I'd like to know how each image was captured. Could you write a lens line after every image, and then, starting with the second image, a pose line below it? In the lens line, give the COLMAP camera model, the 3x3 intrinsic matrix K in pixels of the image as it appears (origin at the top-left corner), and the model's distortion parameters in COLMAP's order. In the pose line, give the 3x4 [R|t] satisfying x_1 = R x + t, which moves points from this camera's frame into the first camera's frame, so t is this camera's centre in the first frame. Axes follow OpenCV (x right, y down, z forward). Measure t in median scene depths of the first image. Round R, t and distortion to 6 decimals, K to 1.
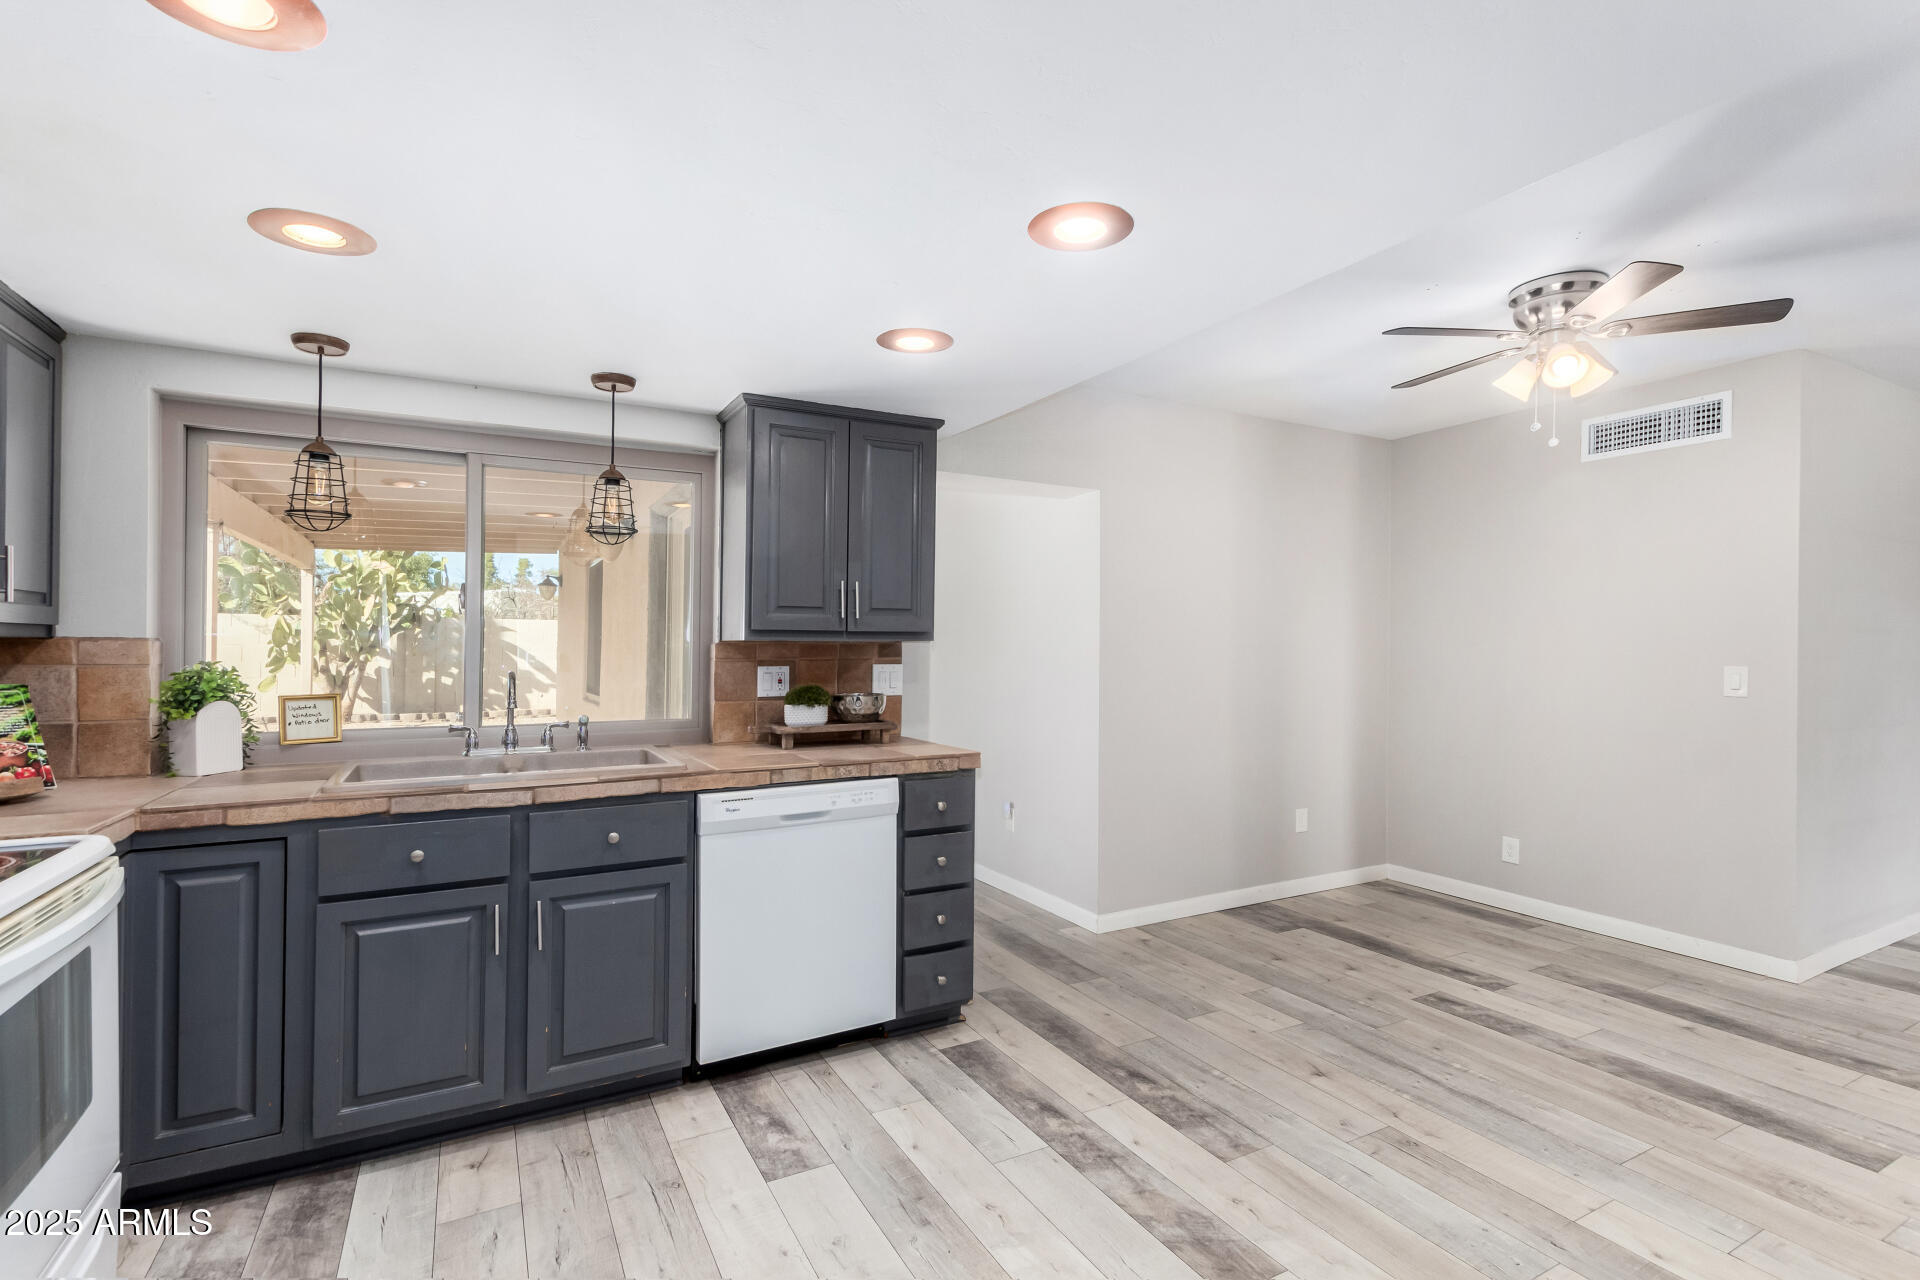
lens RADIAL K [[897.2, 0, 970.0], [0, 897.2, 648.1], [0, 0, 1]] dist [0.003990, -0.002407]
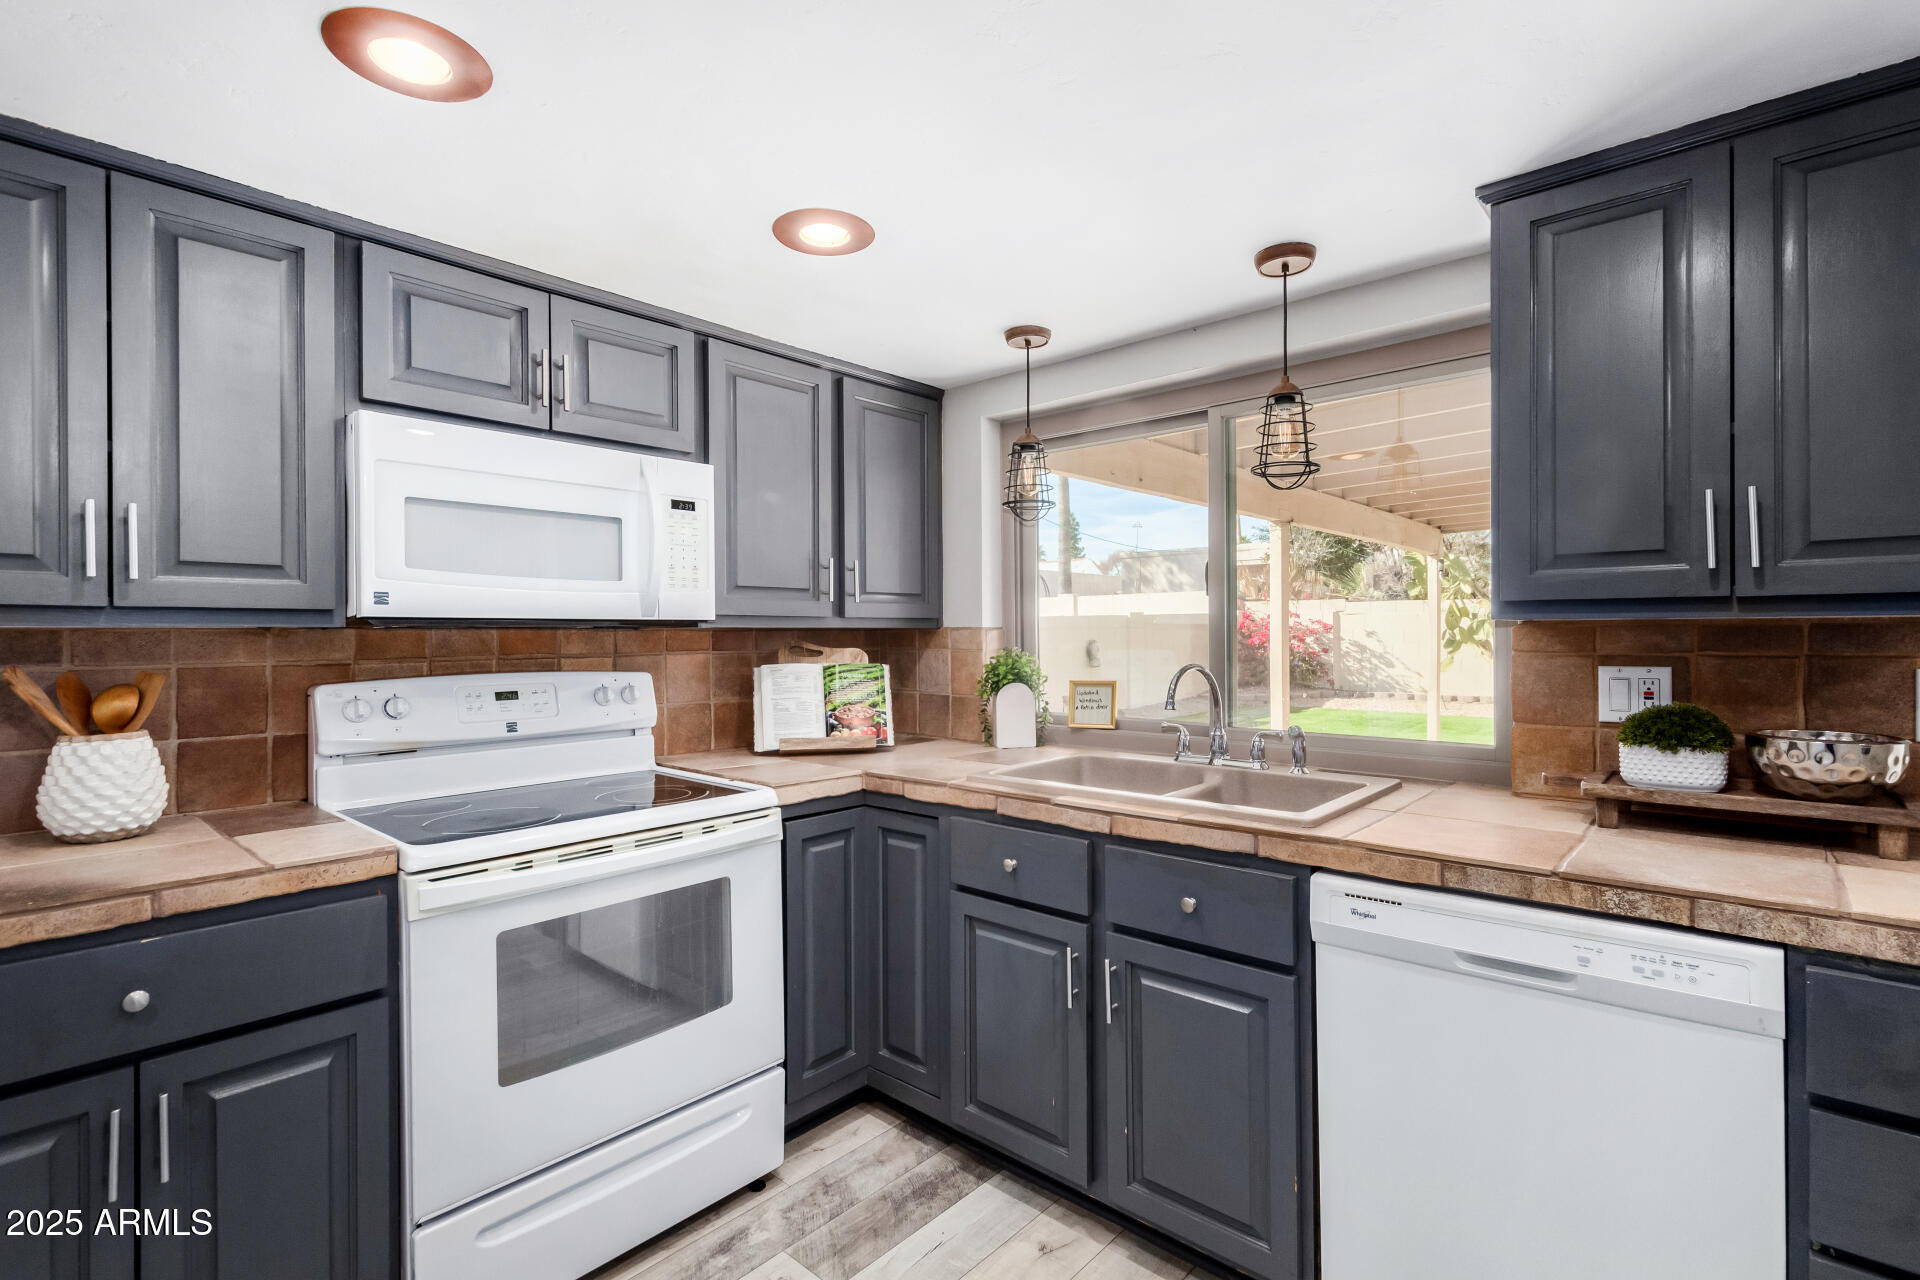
lens RADIAL K [[897.2, 0, 965.3], [0, 897.2, 627.4], [0, 0, 1]] dist [0.003990, -0.002407]
pose [[0.343749, -0.009374, -0.939015, 0.195502], [0.005172, 0.999954, -0.008089, -0.001731], [0.939047, -0.002076, 0.343781, 0.564930]]
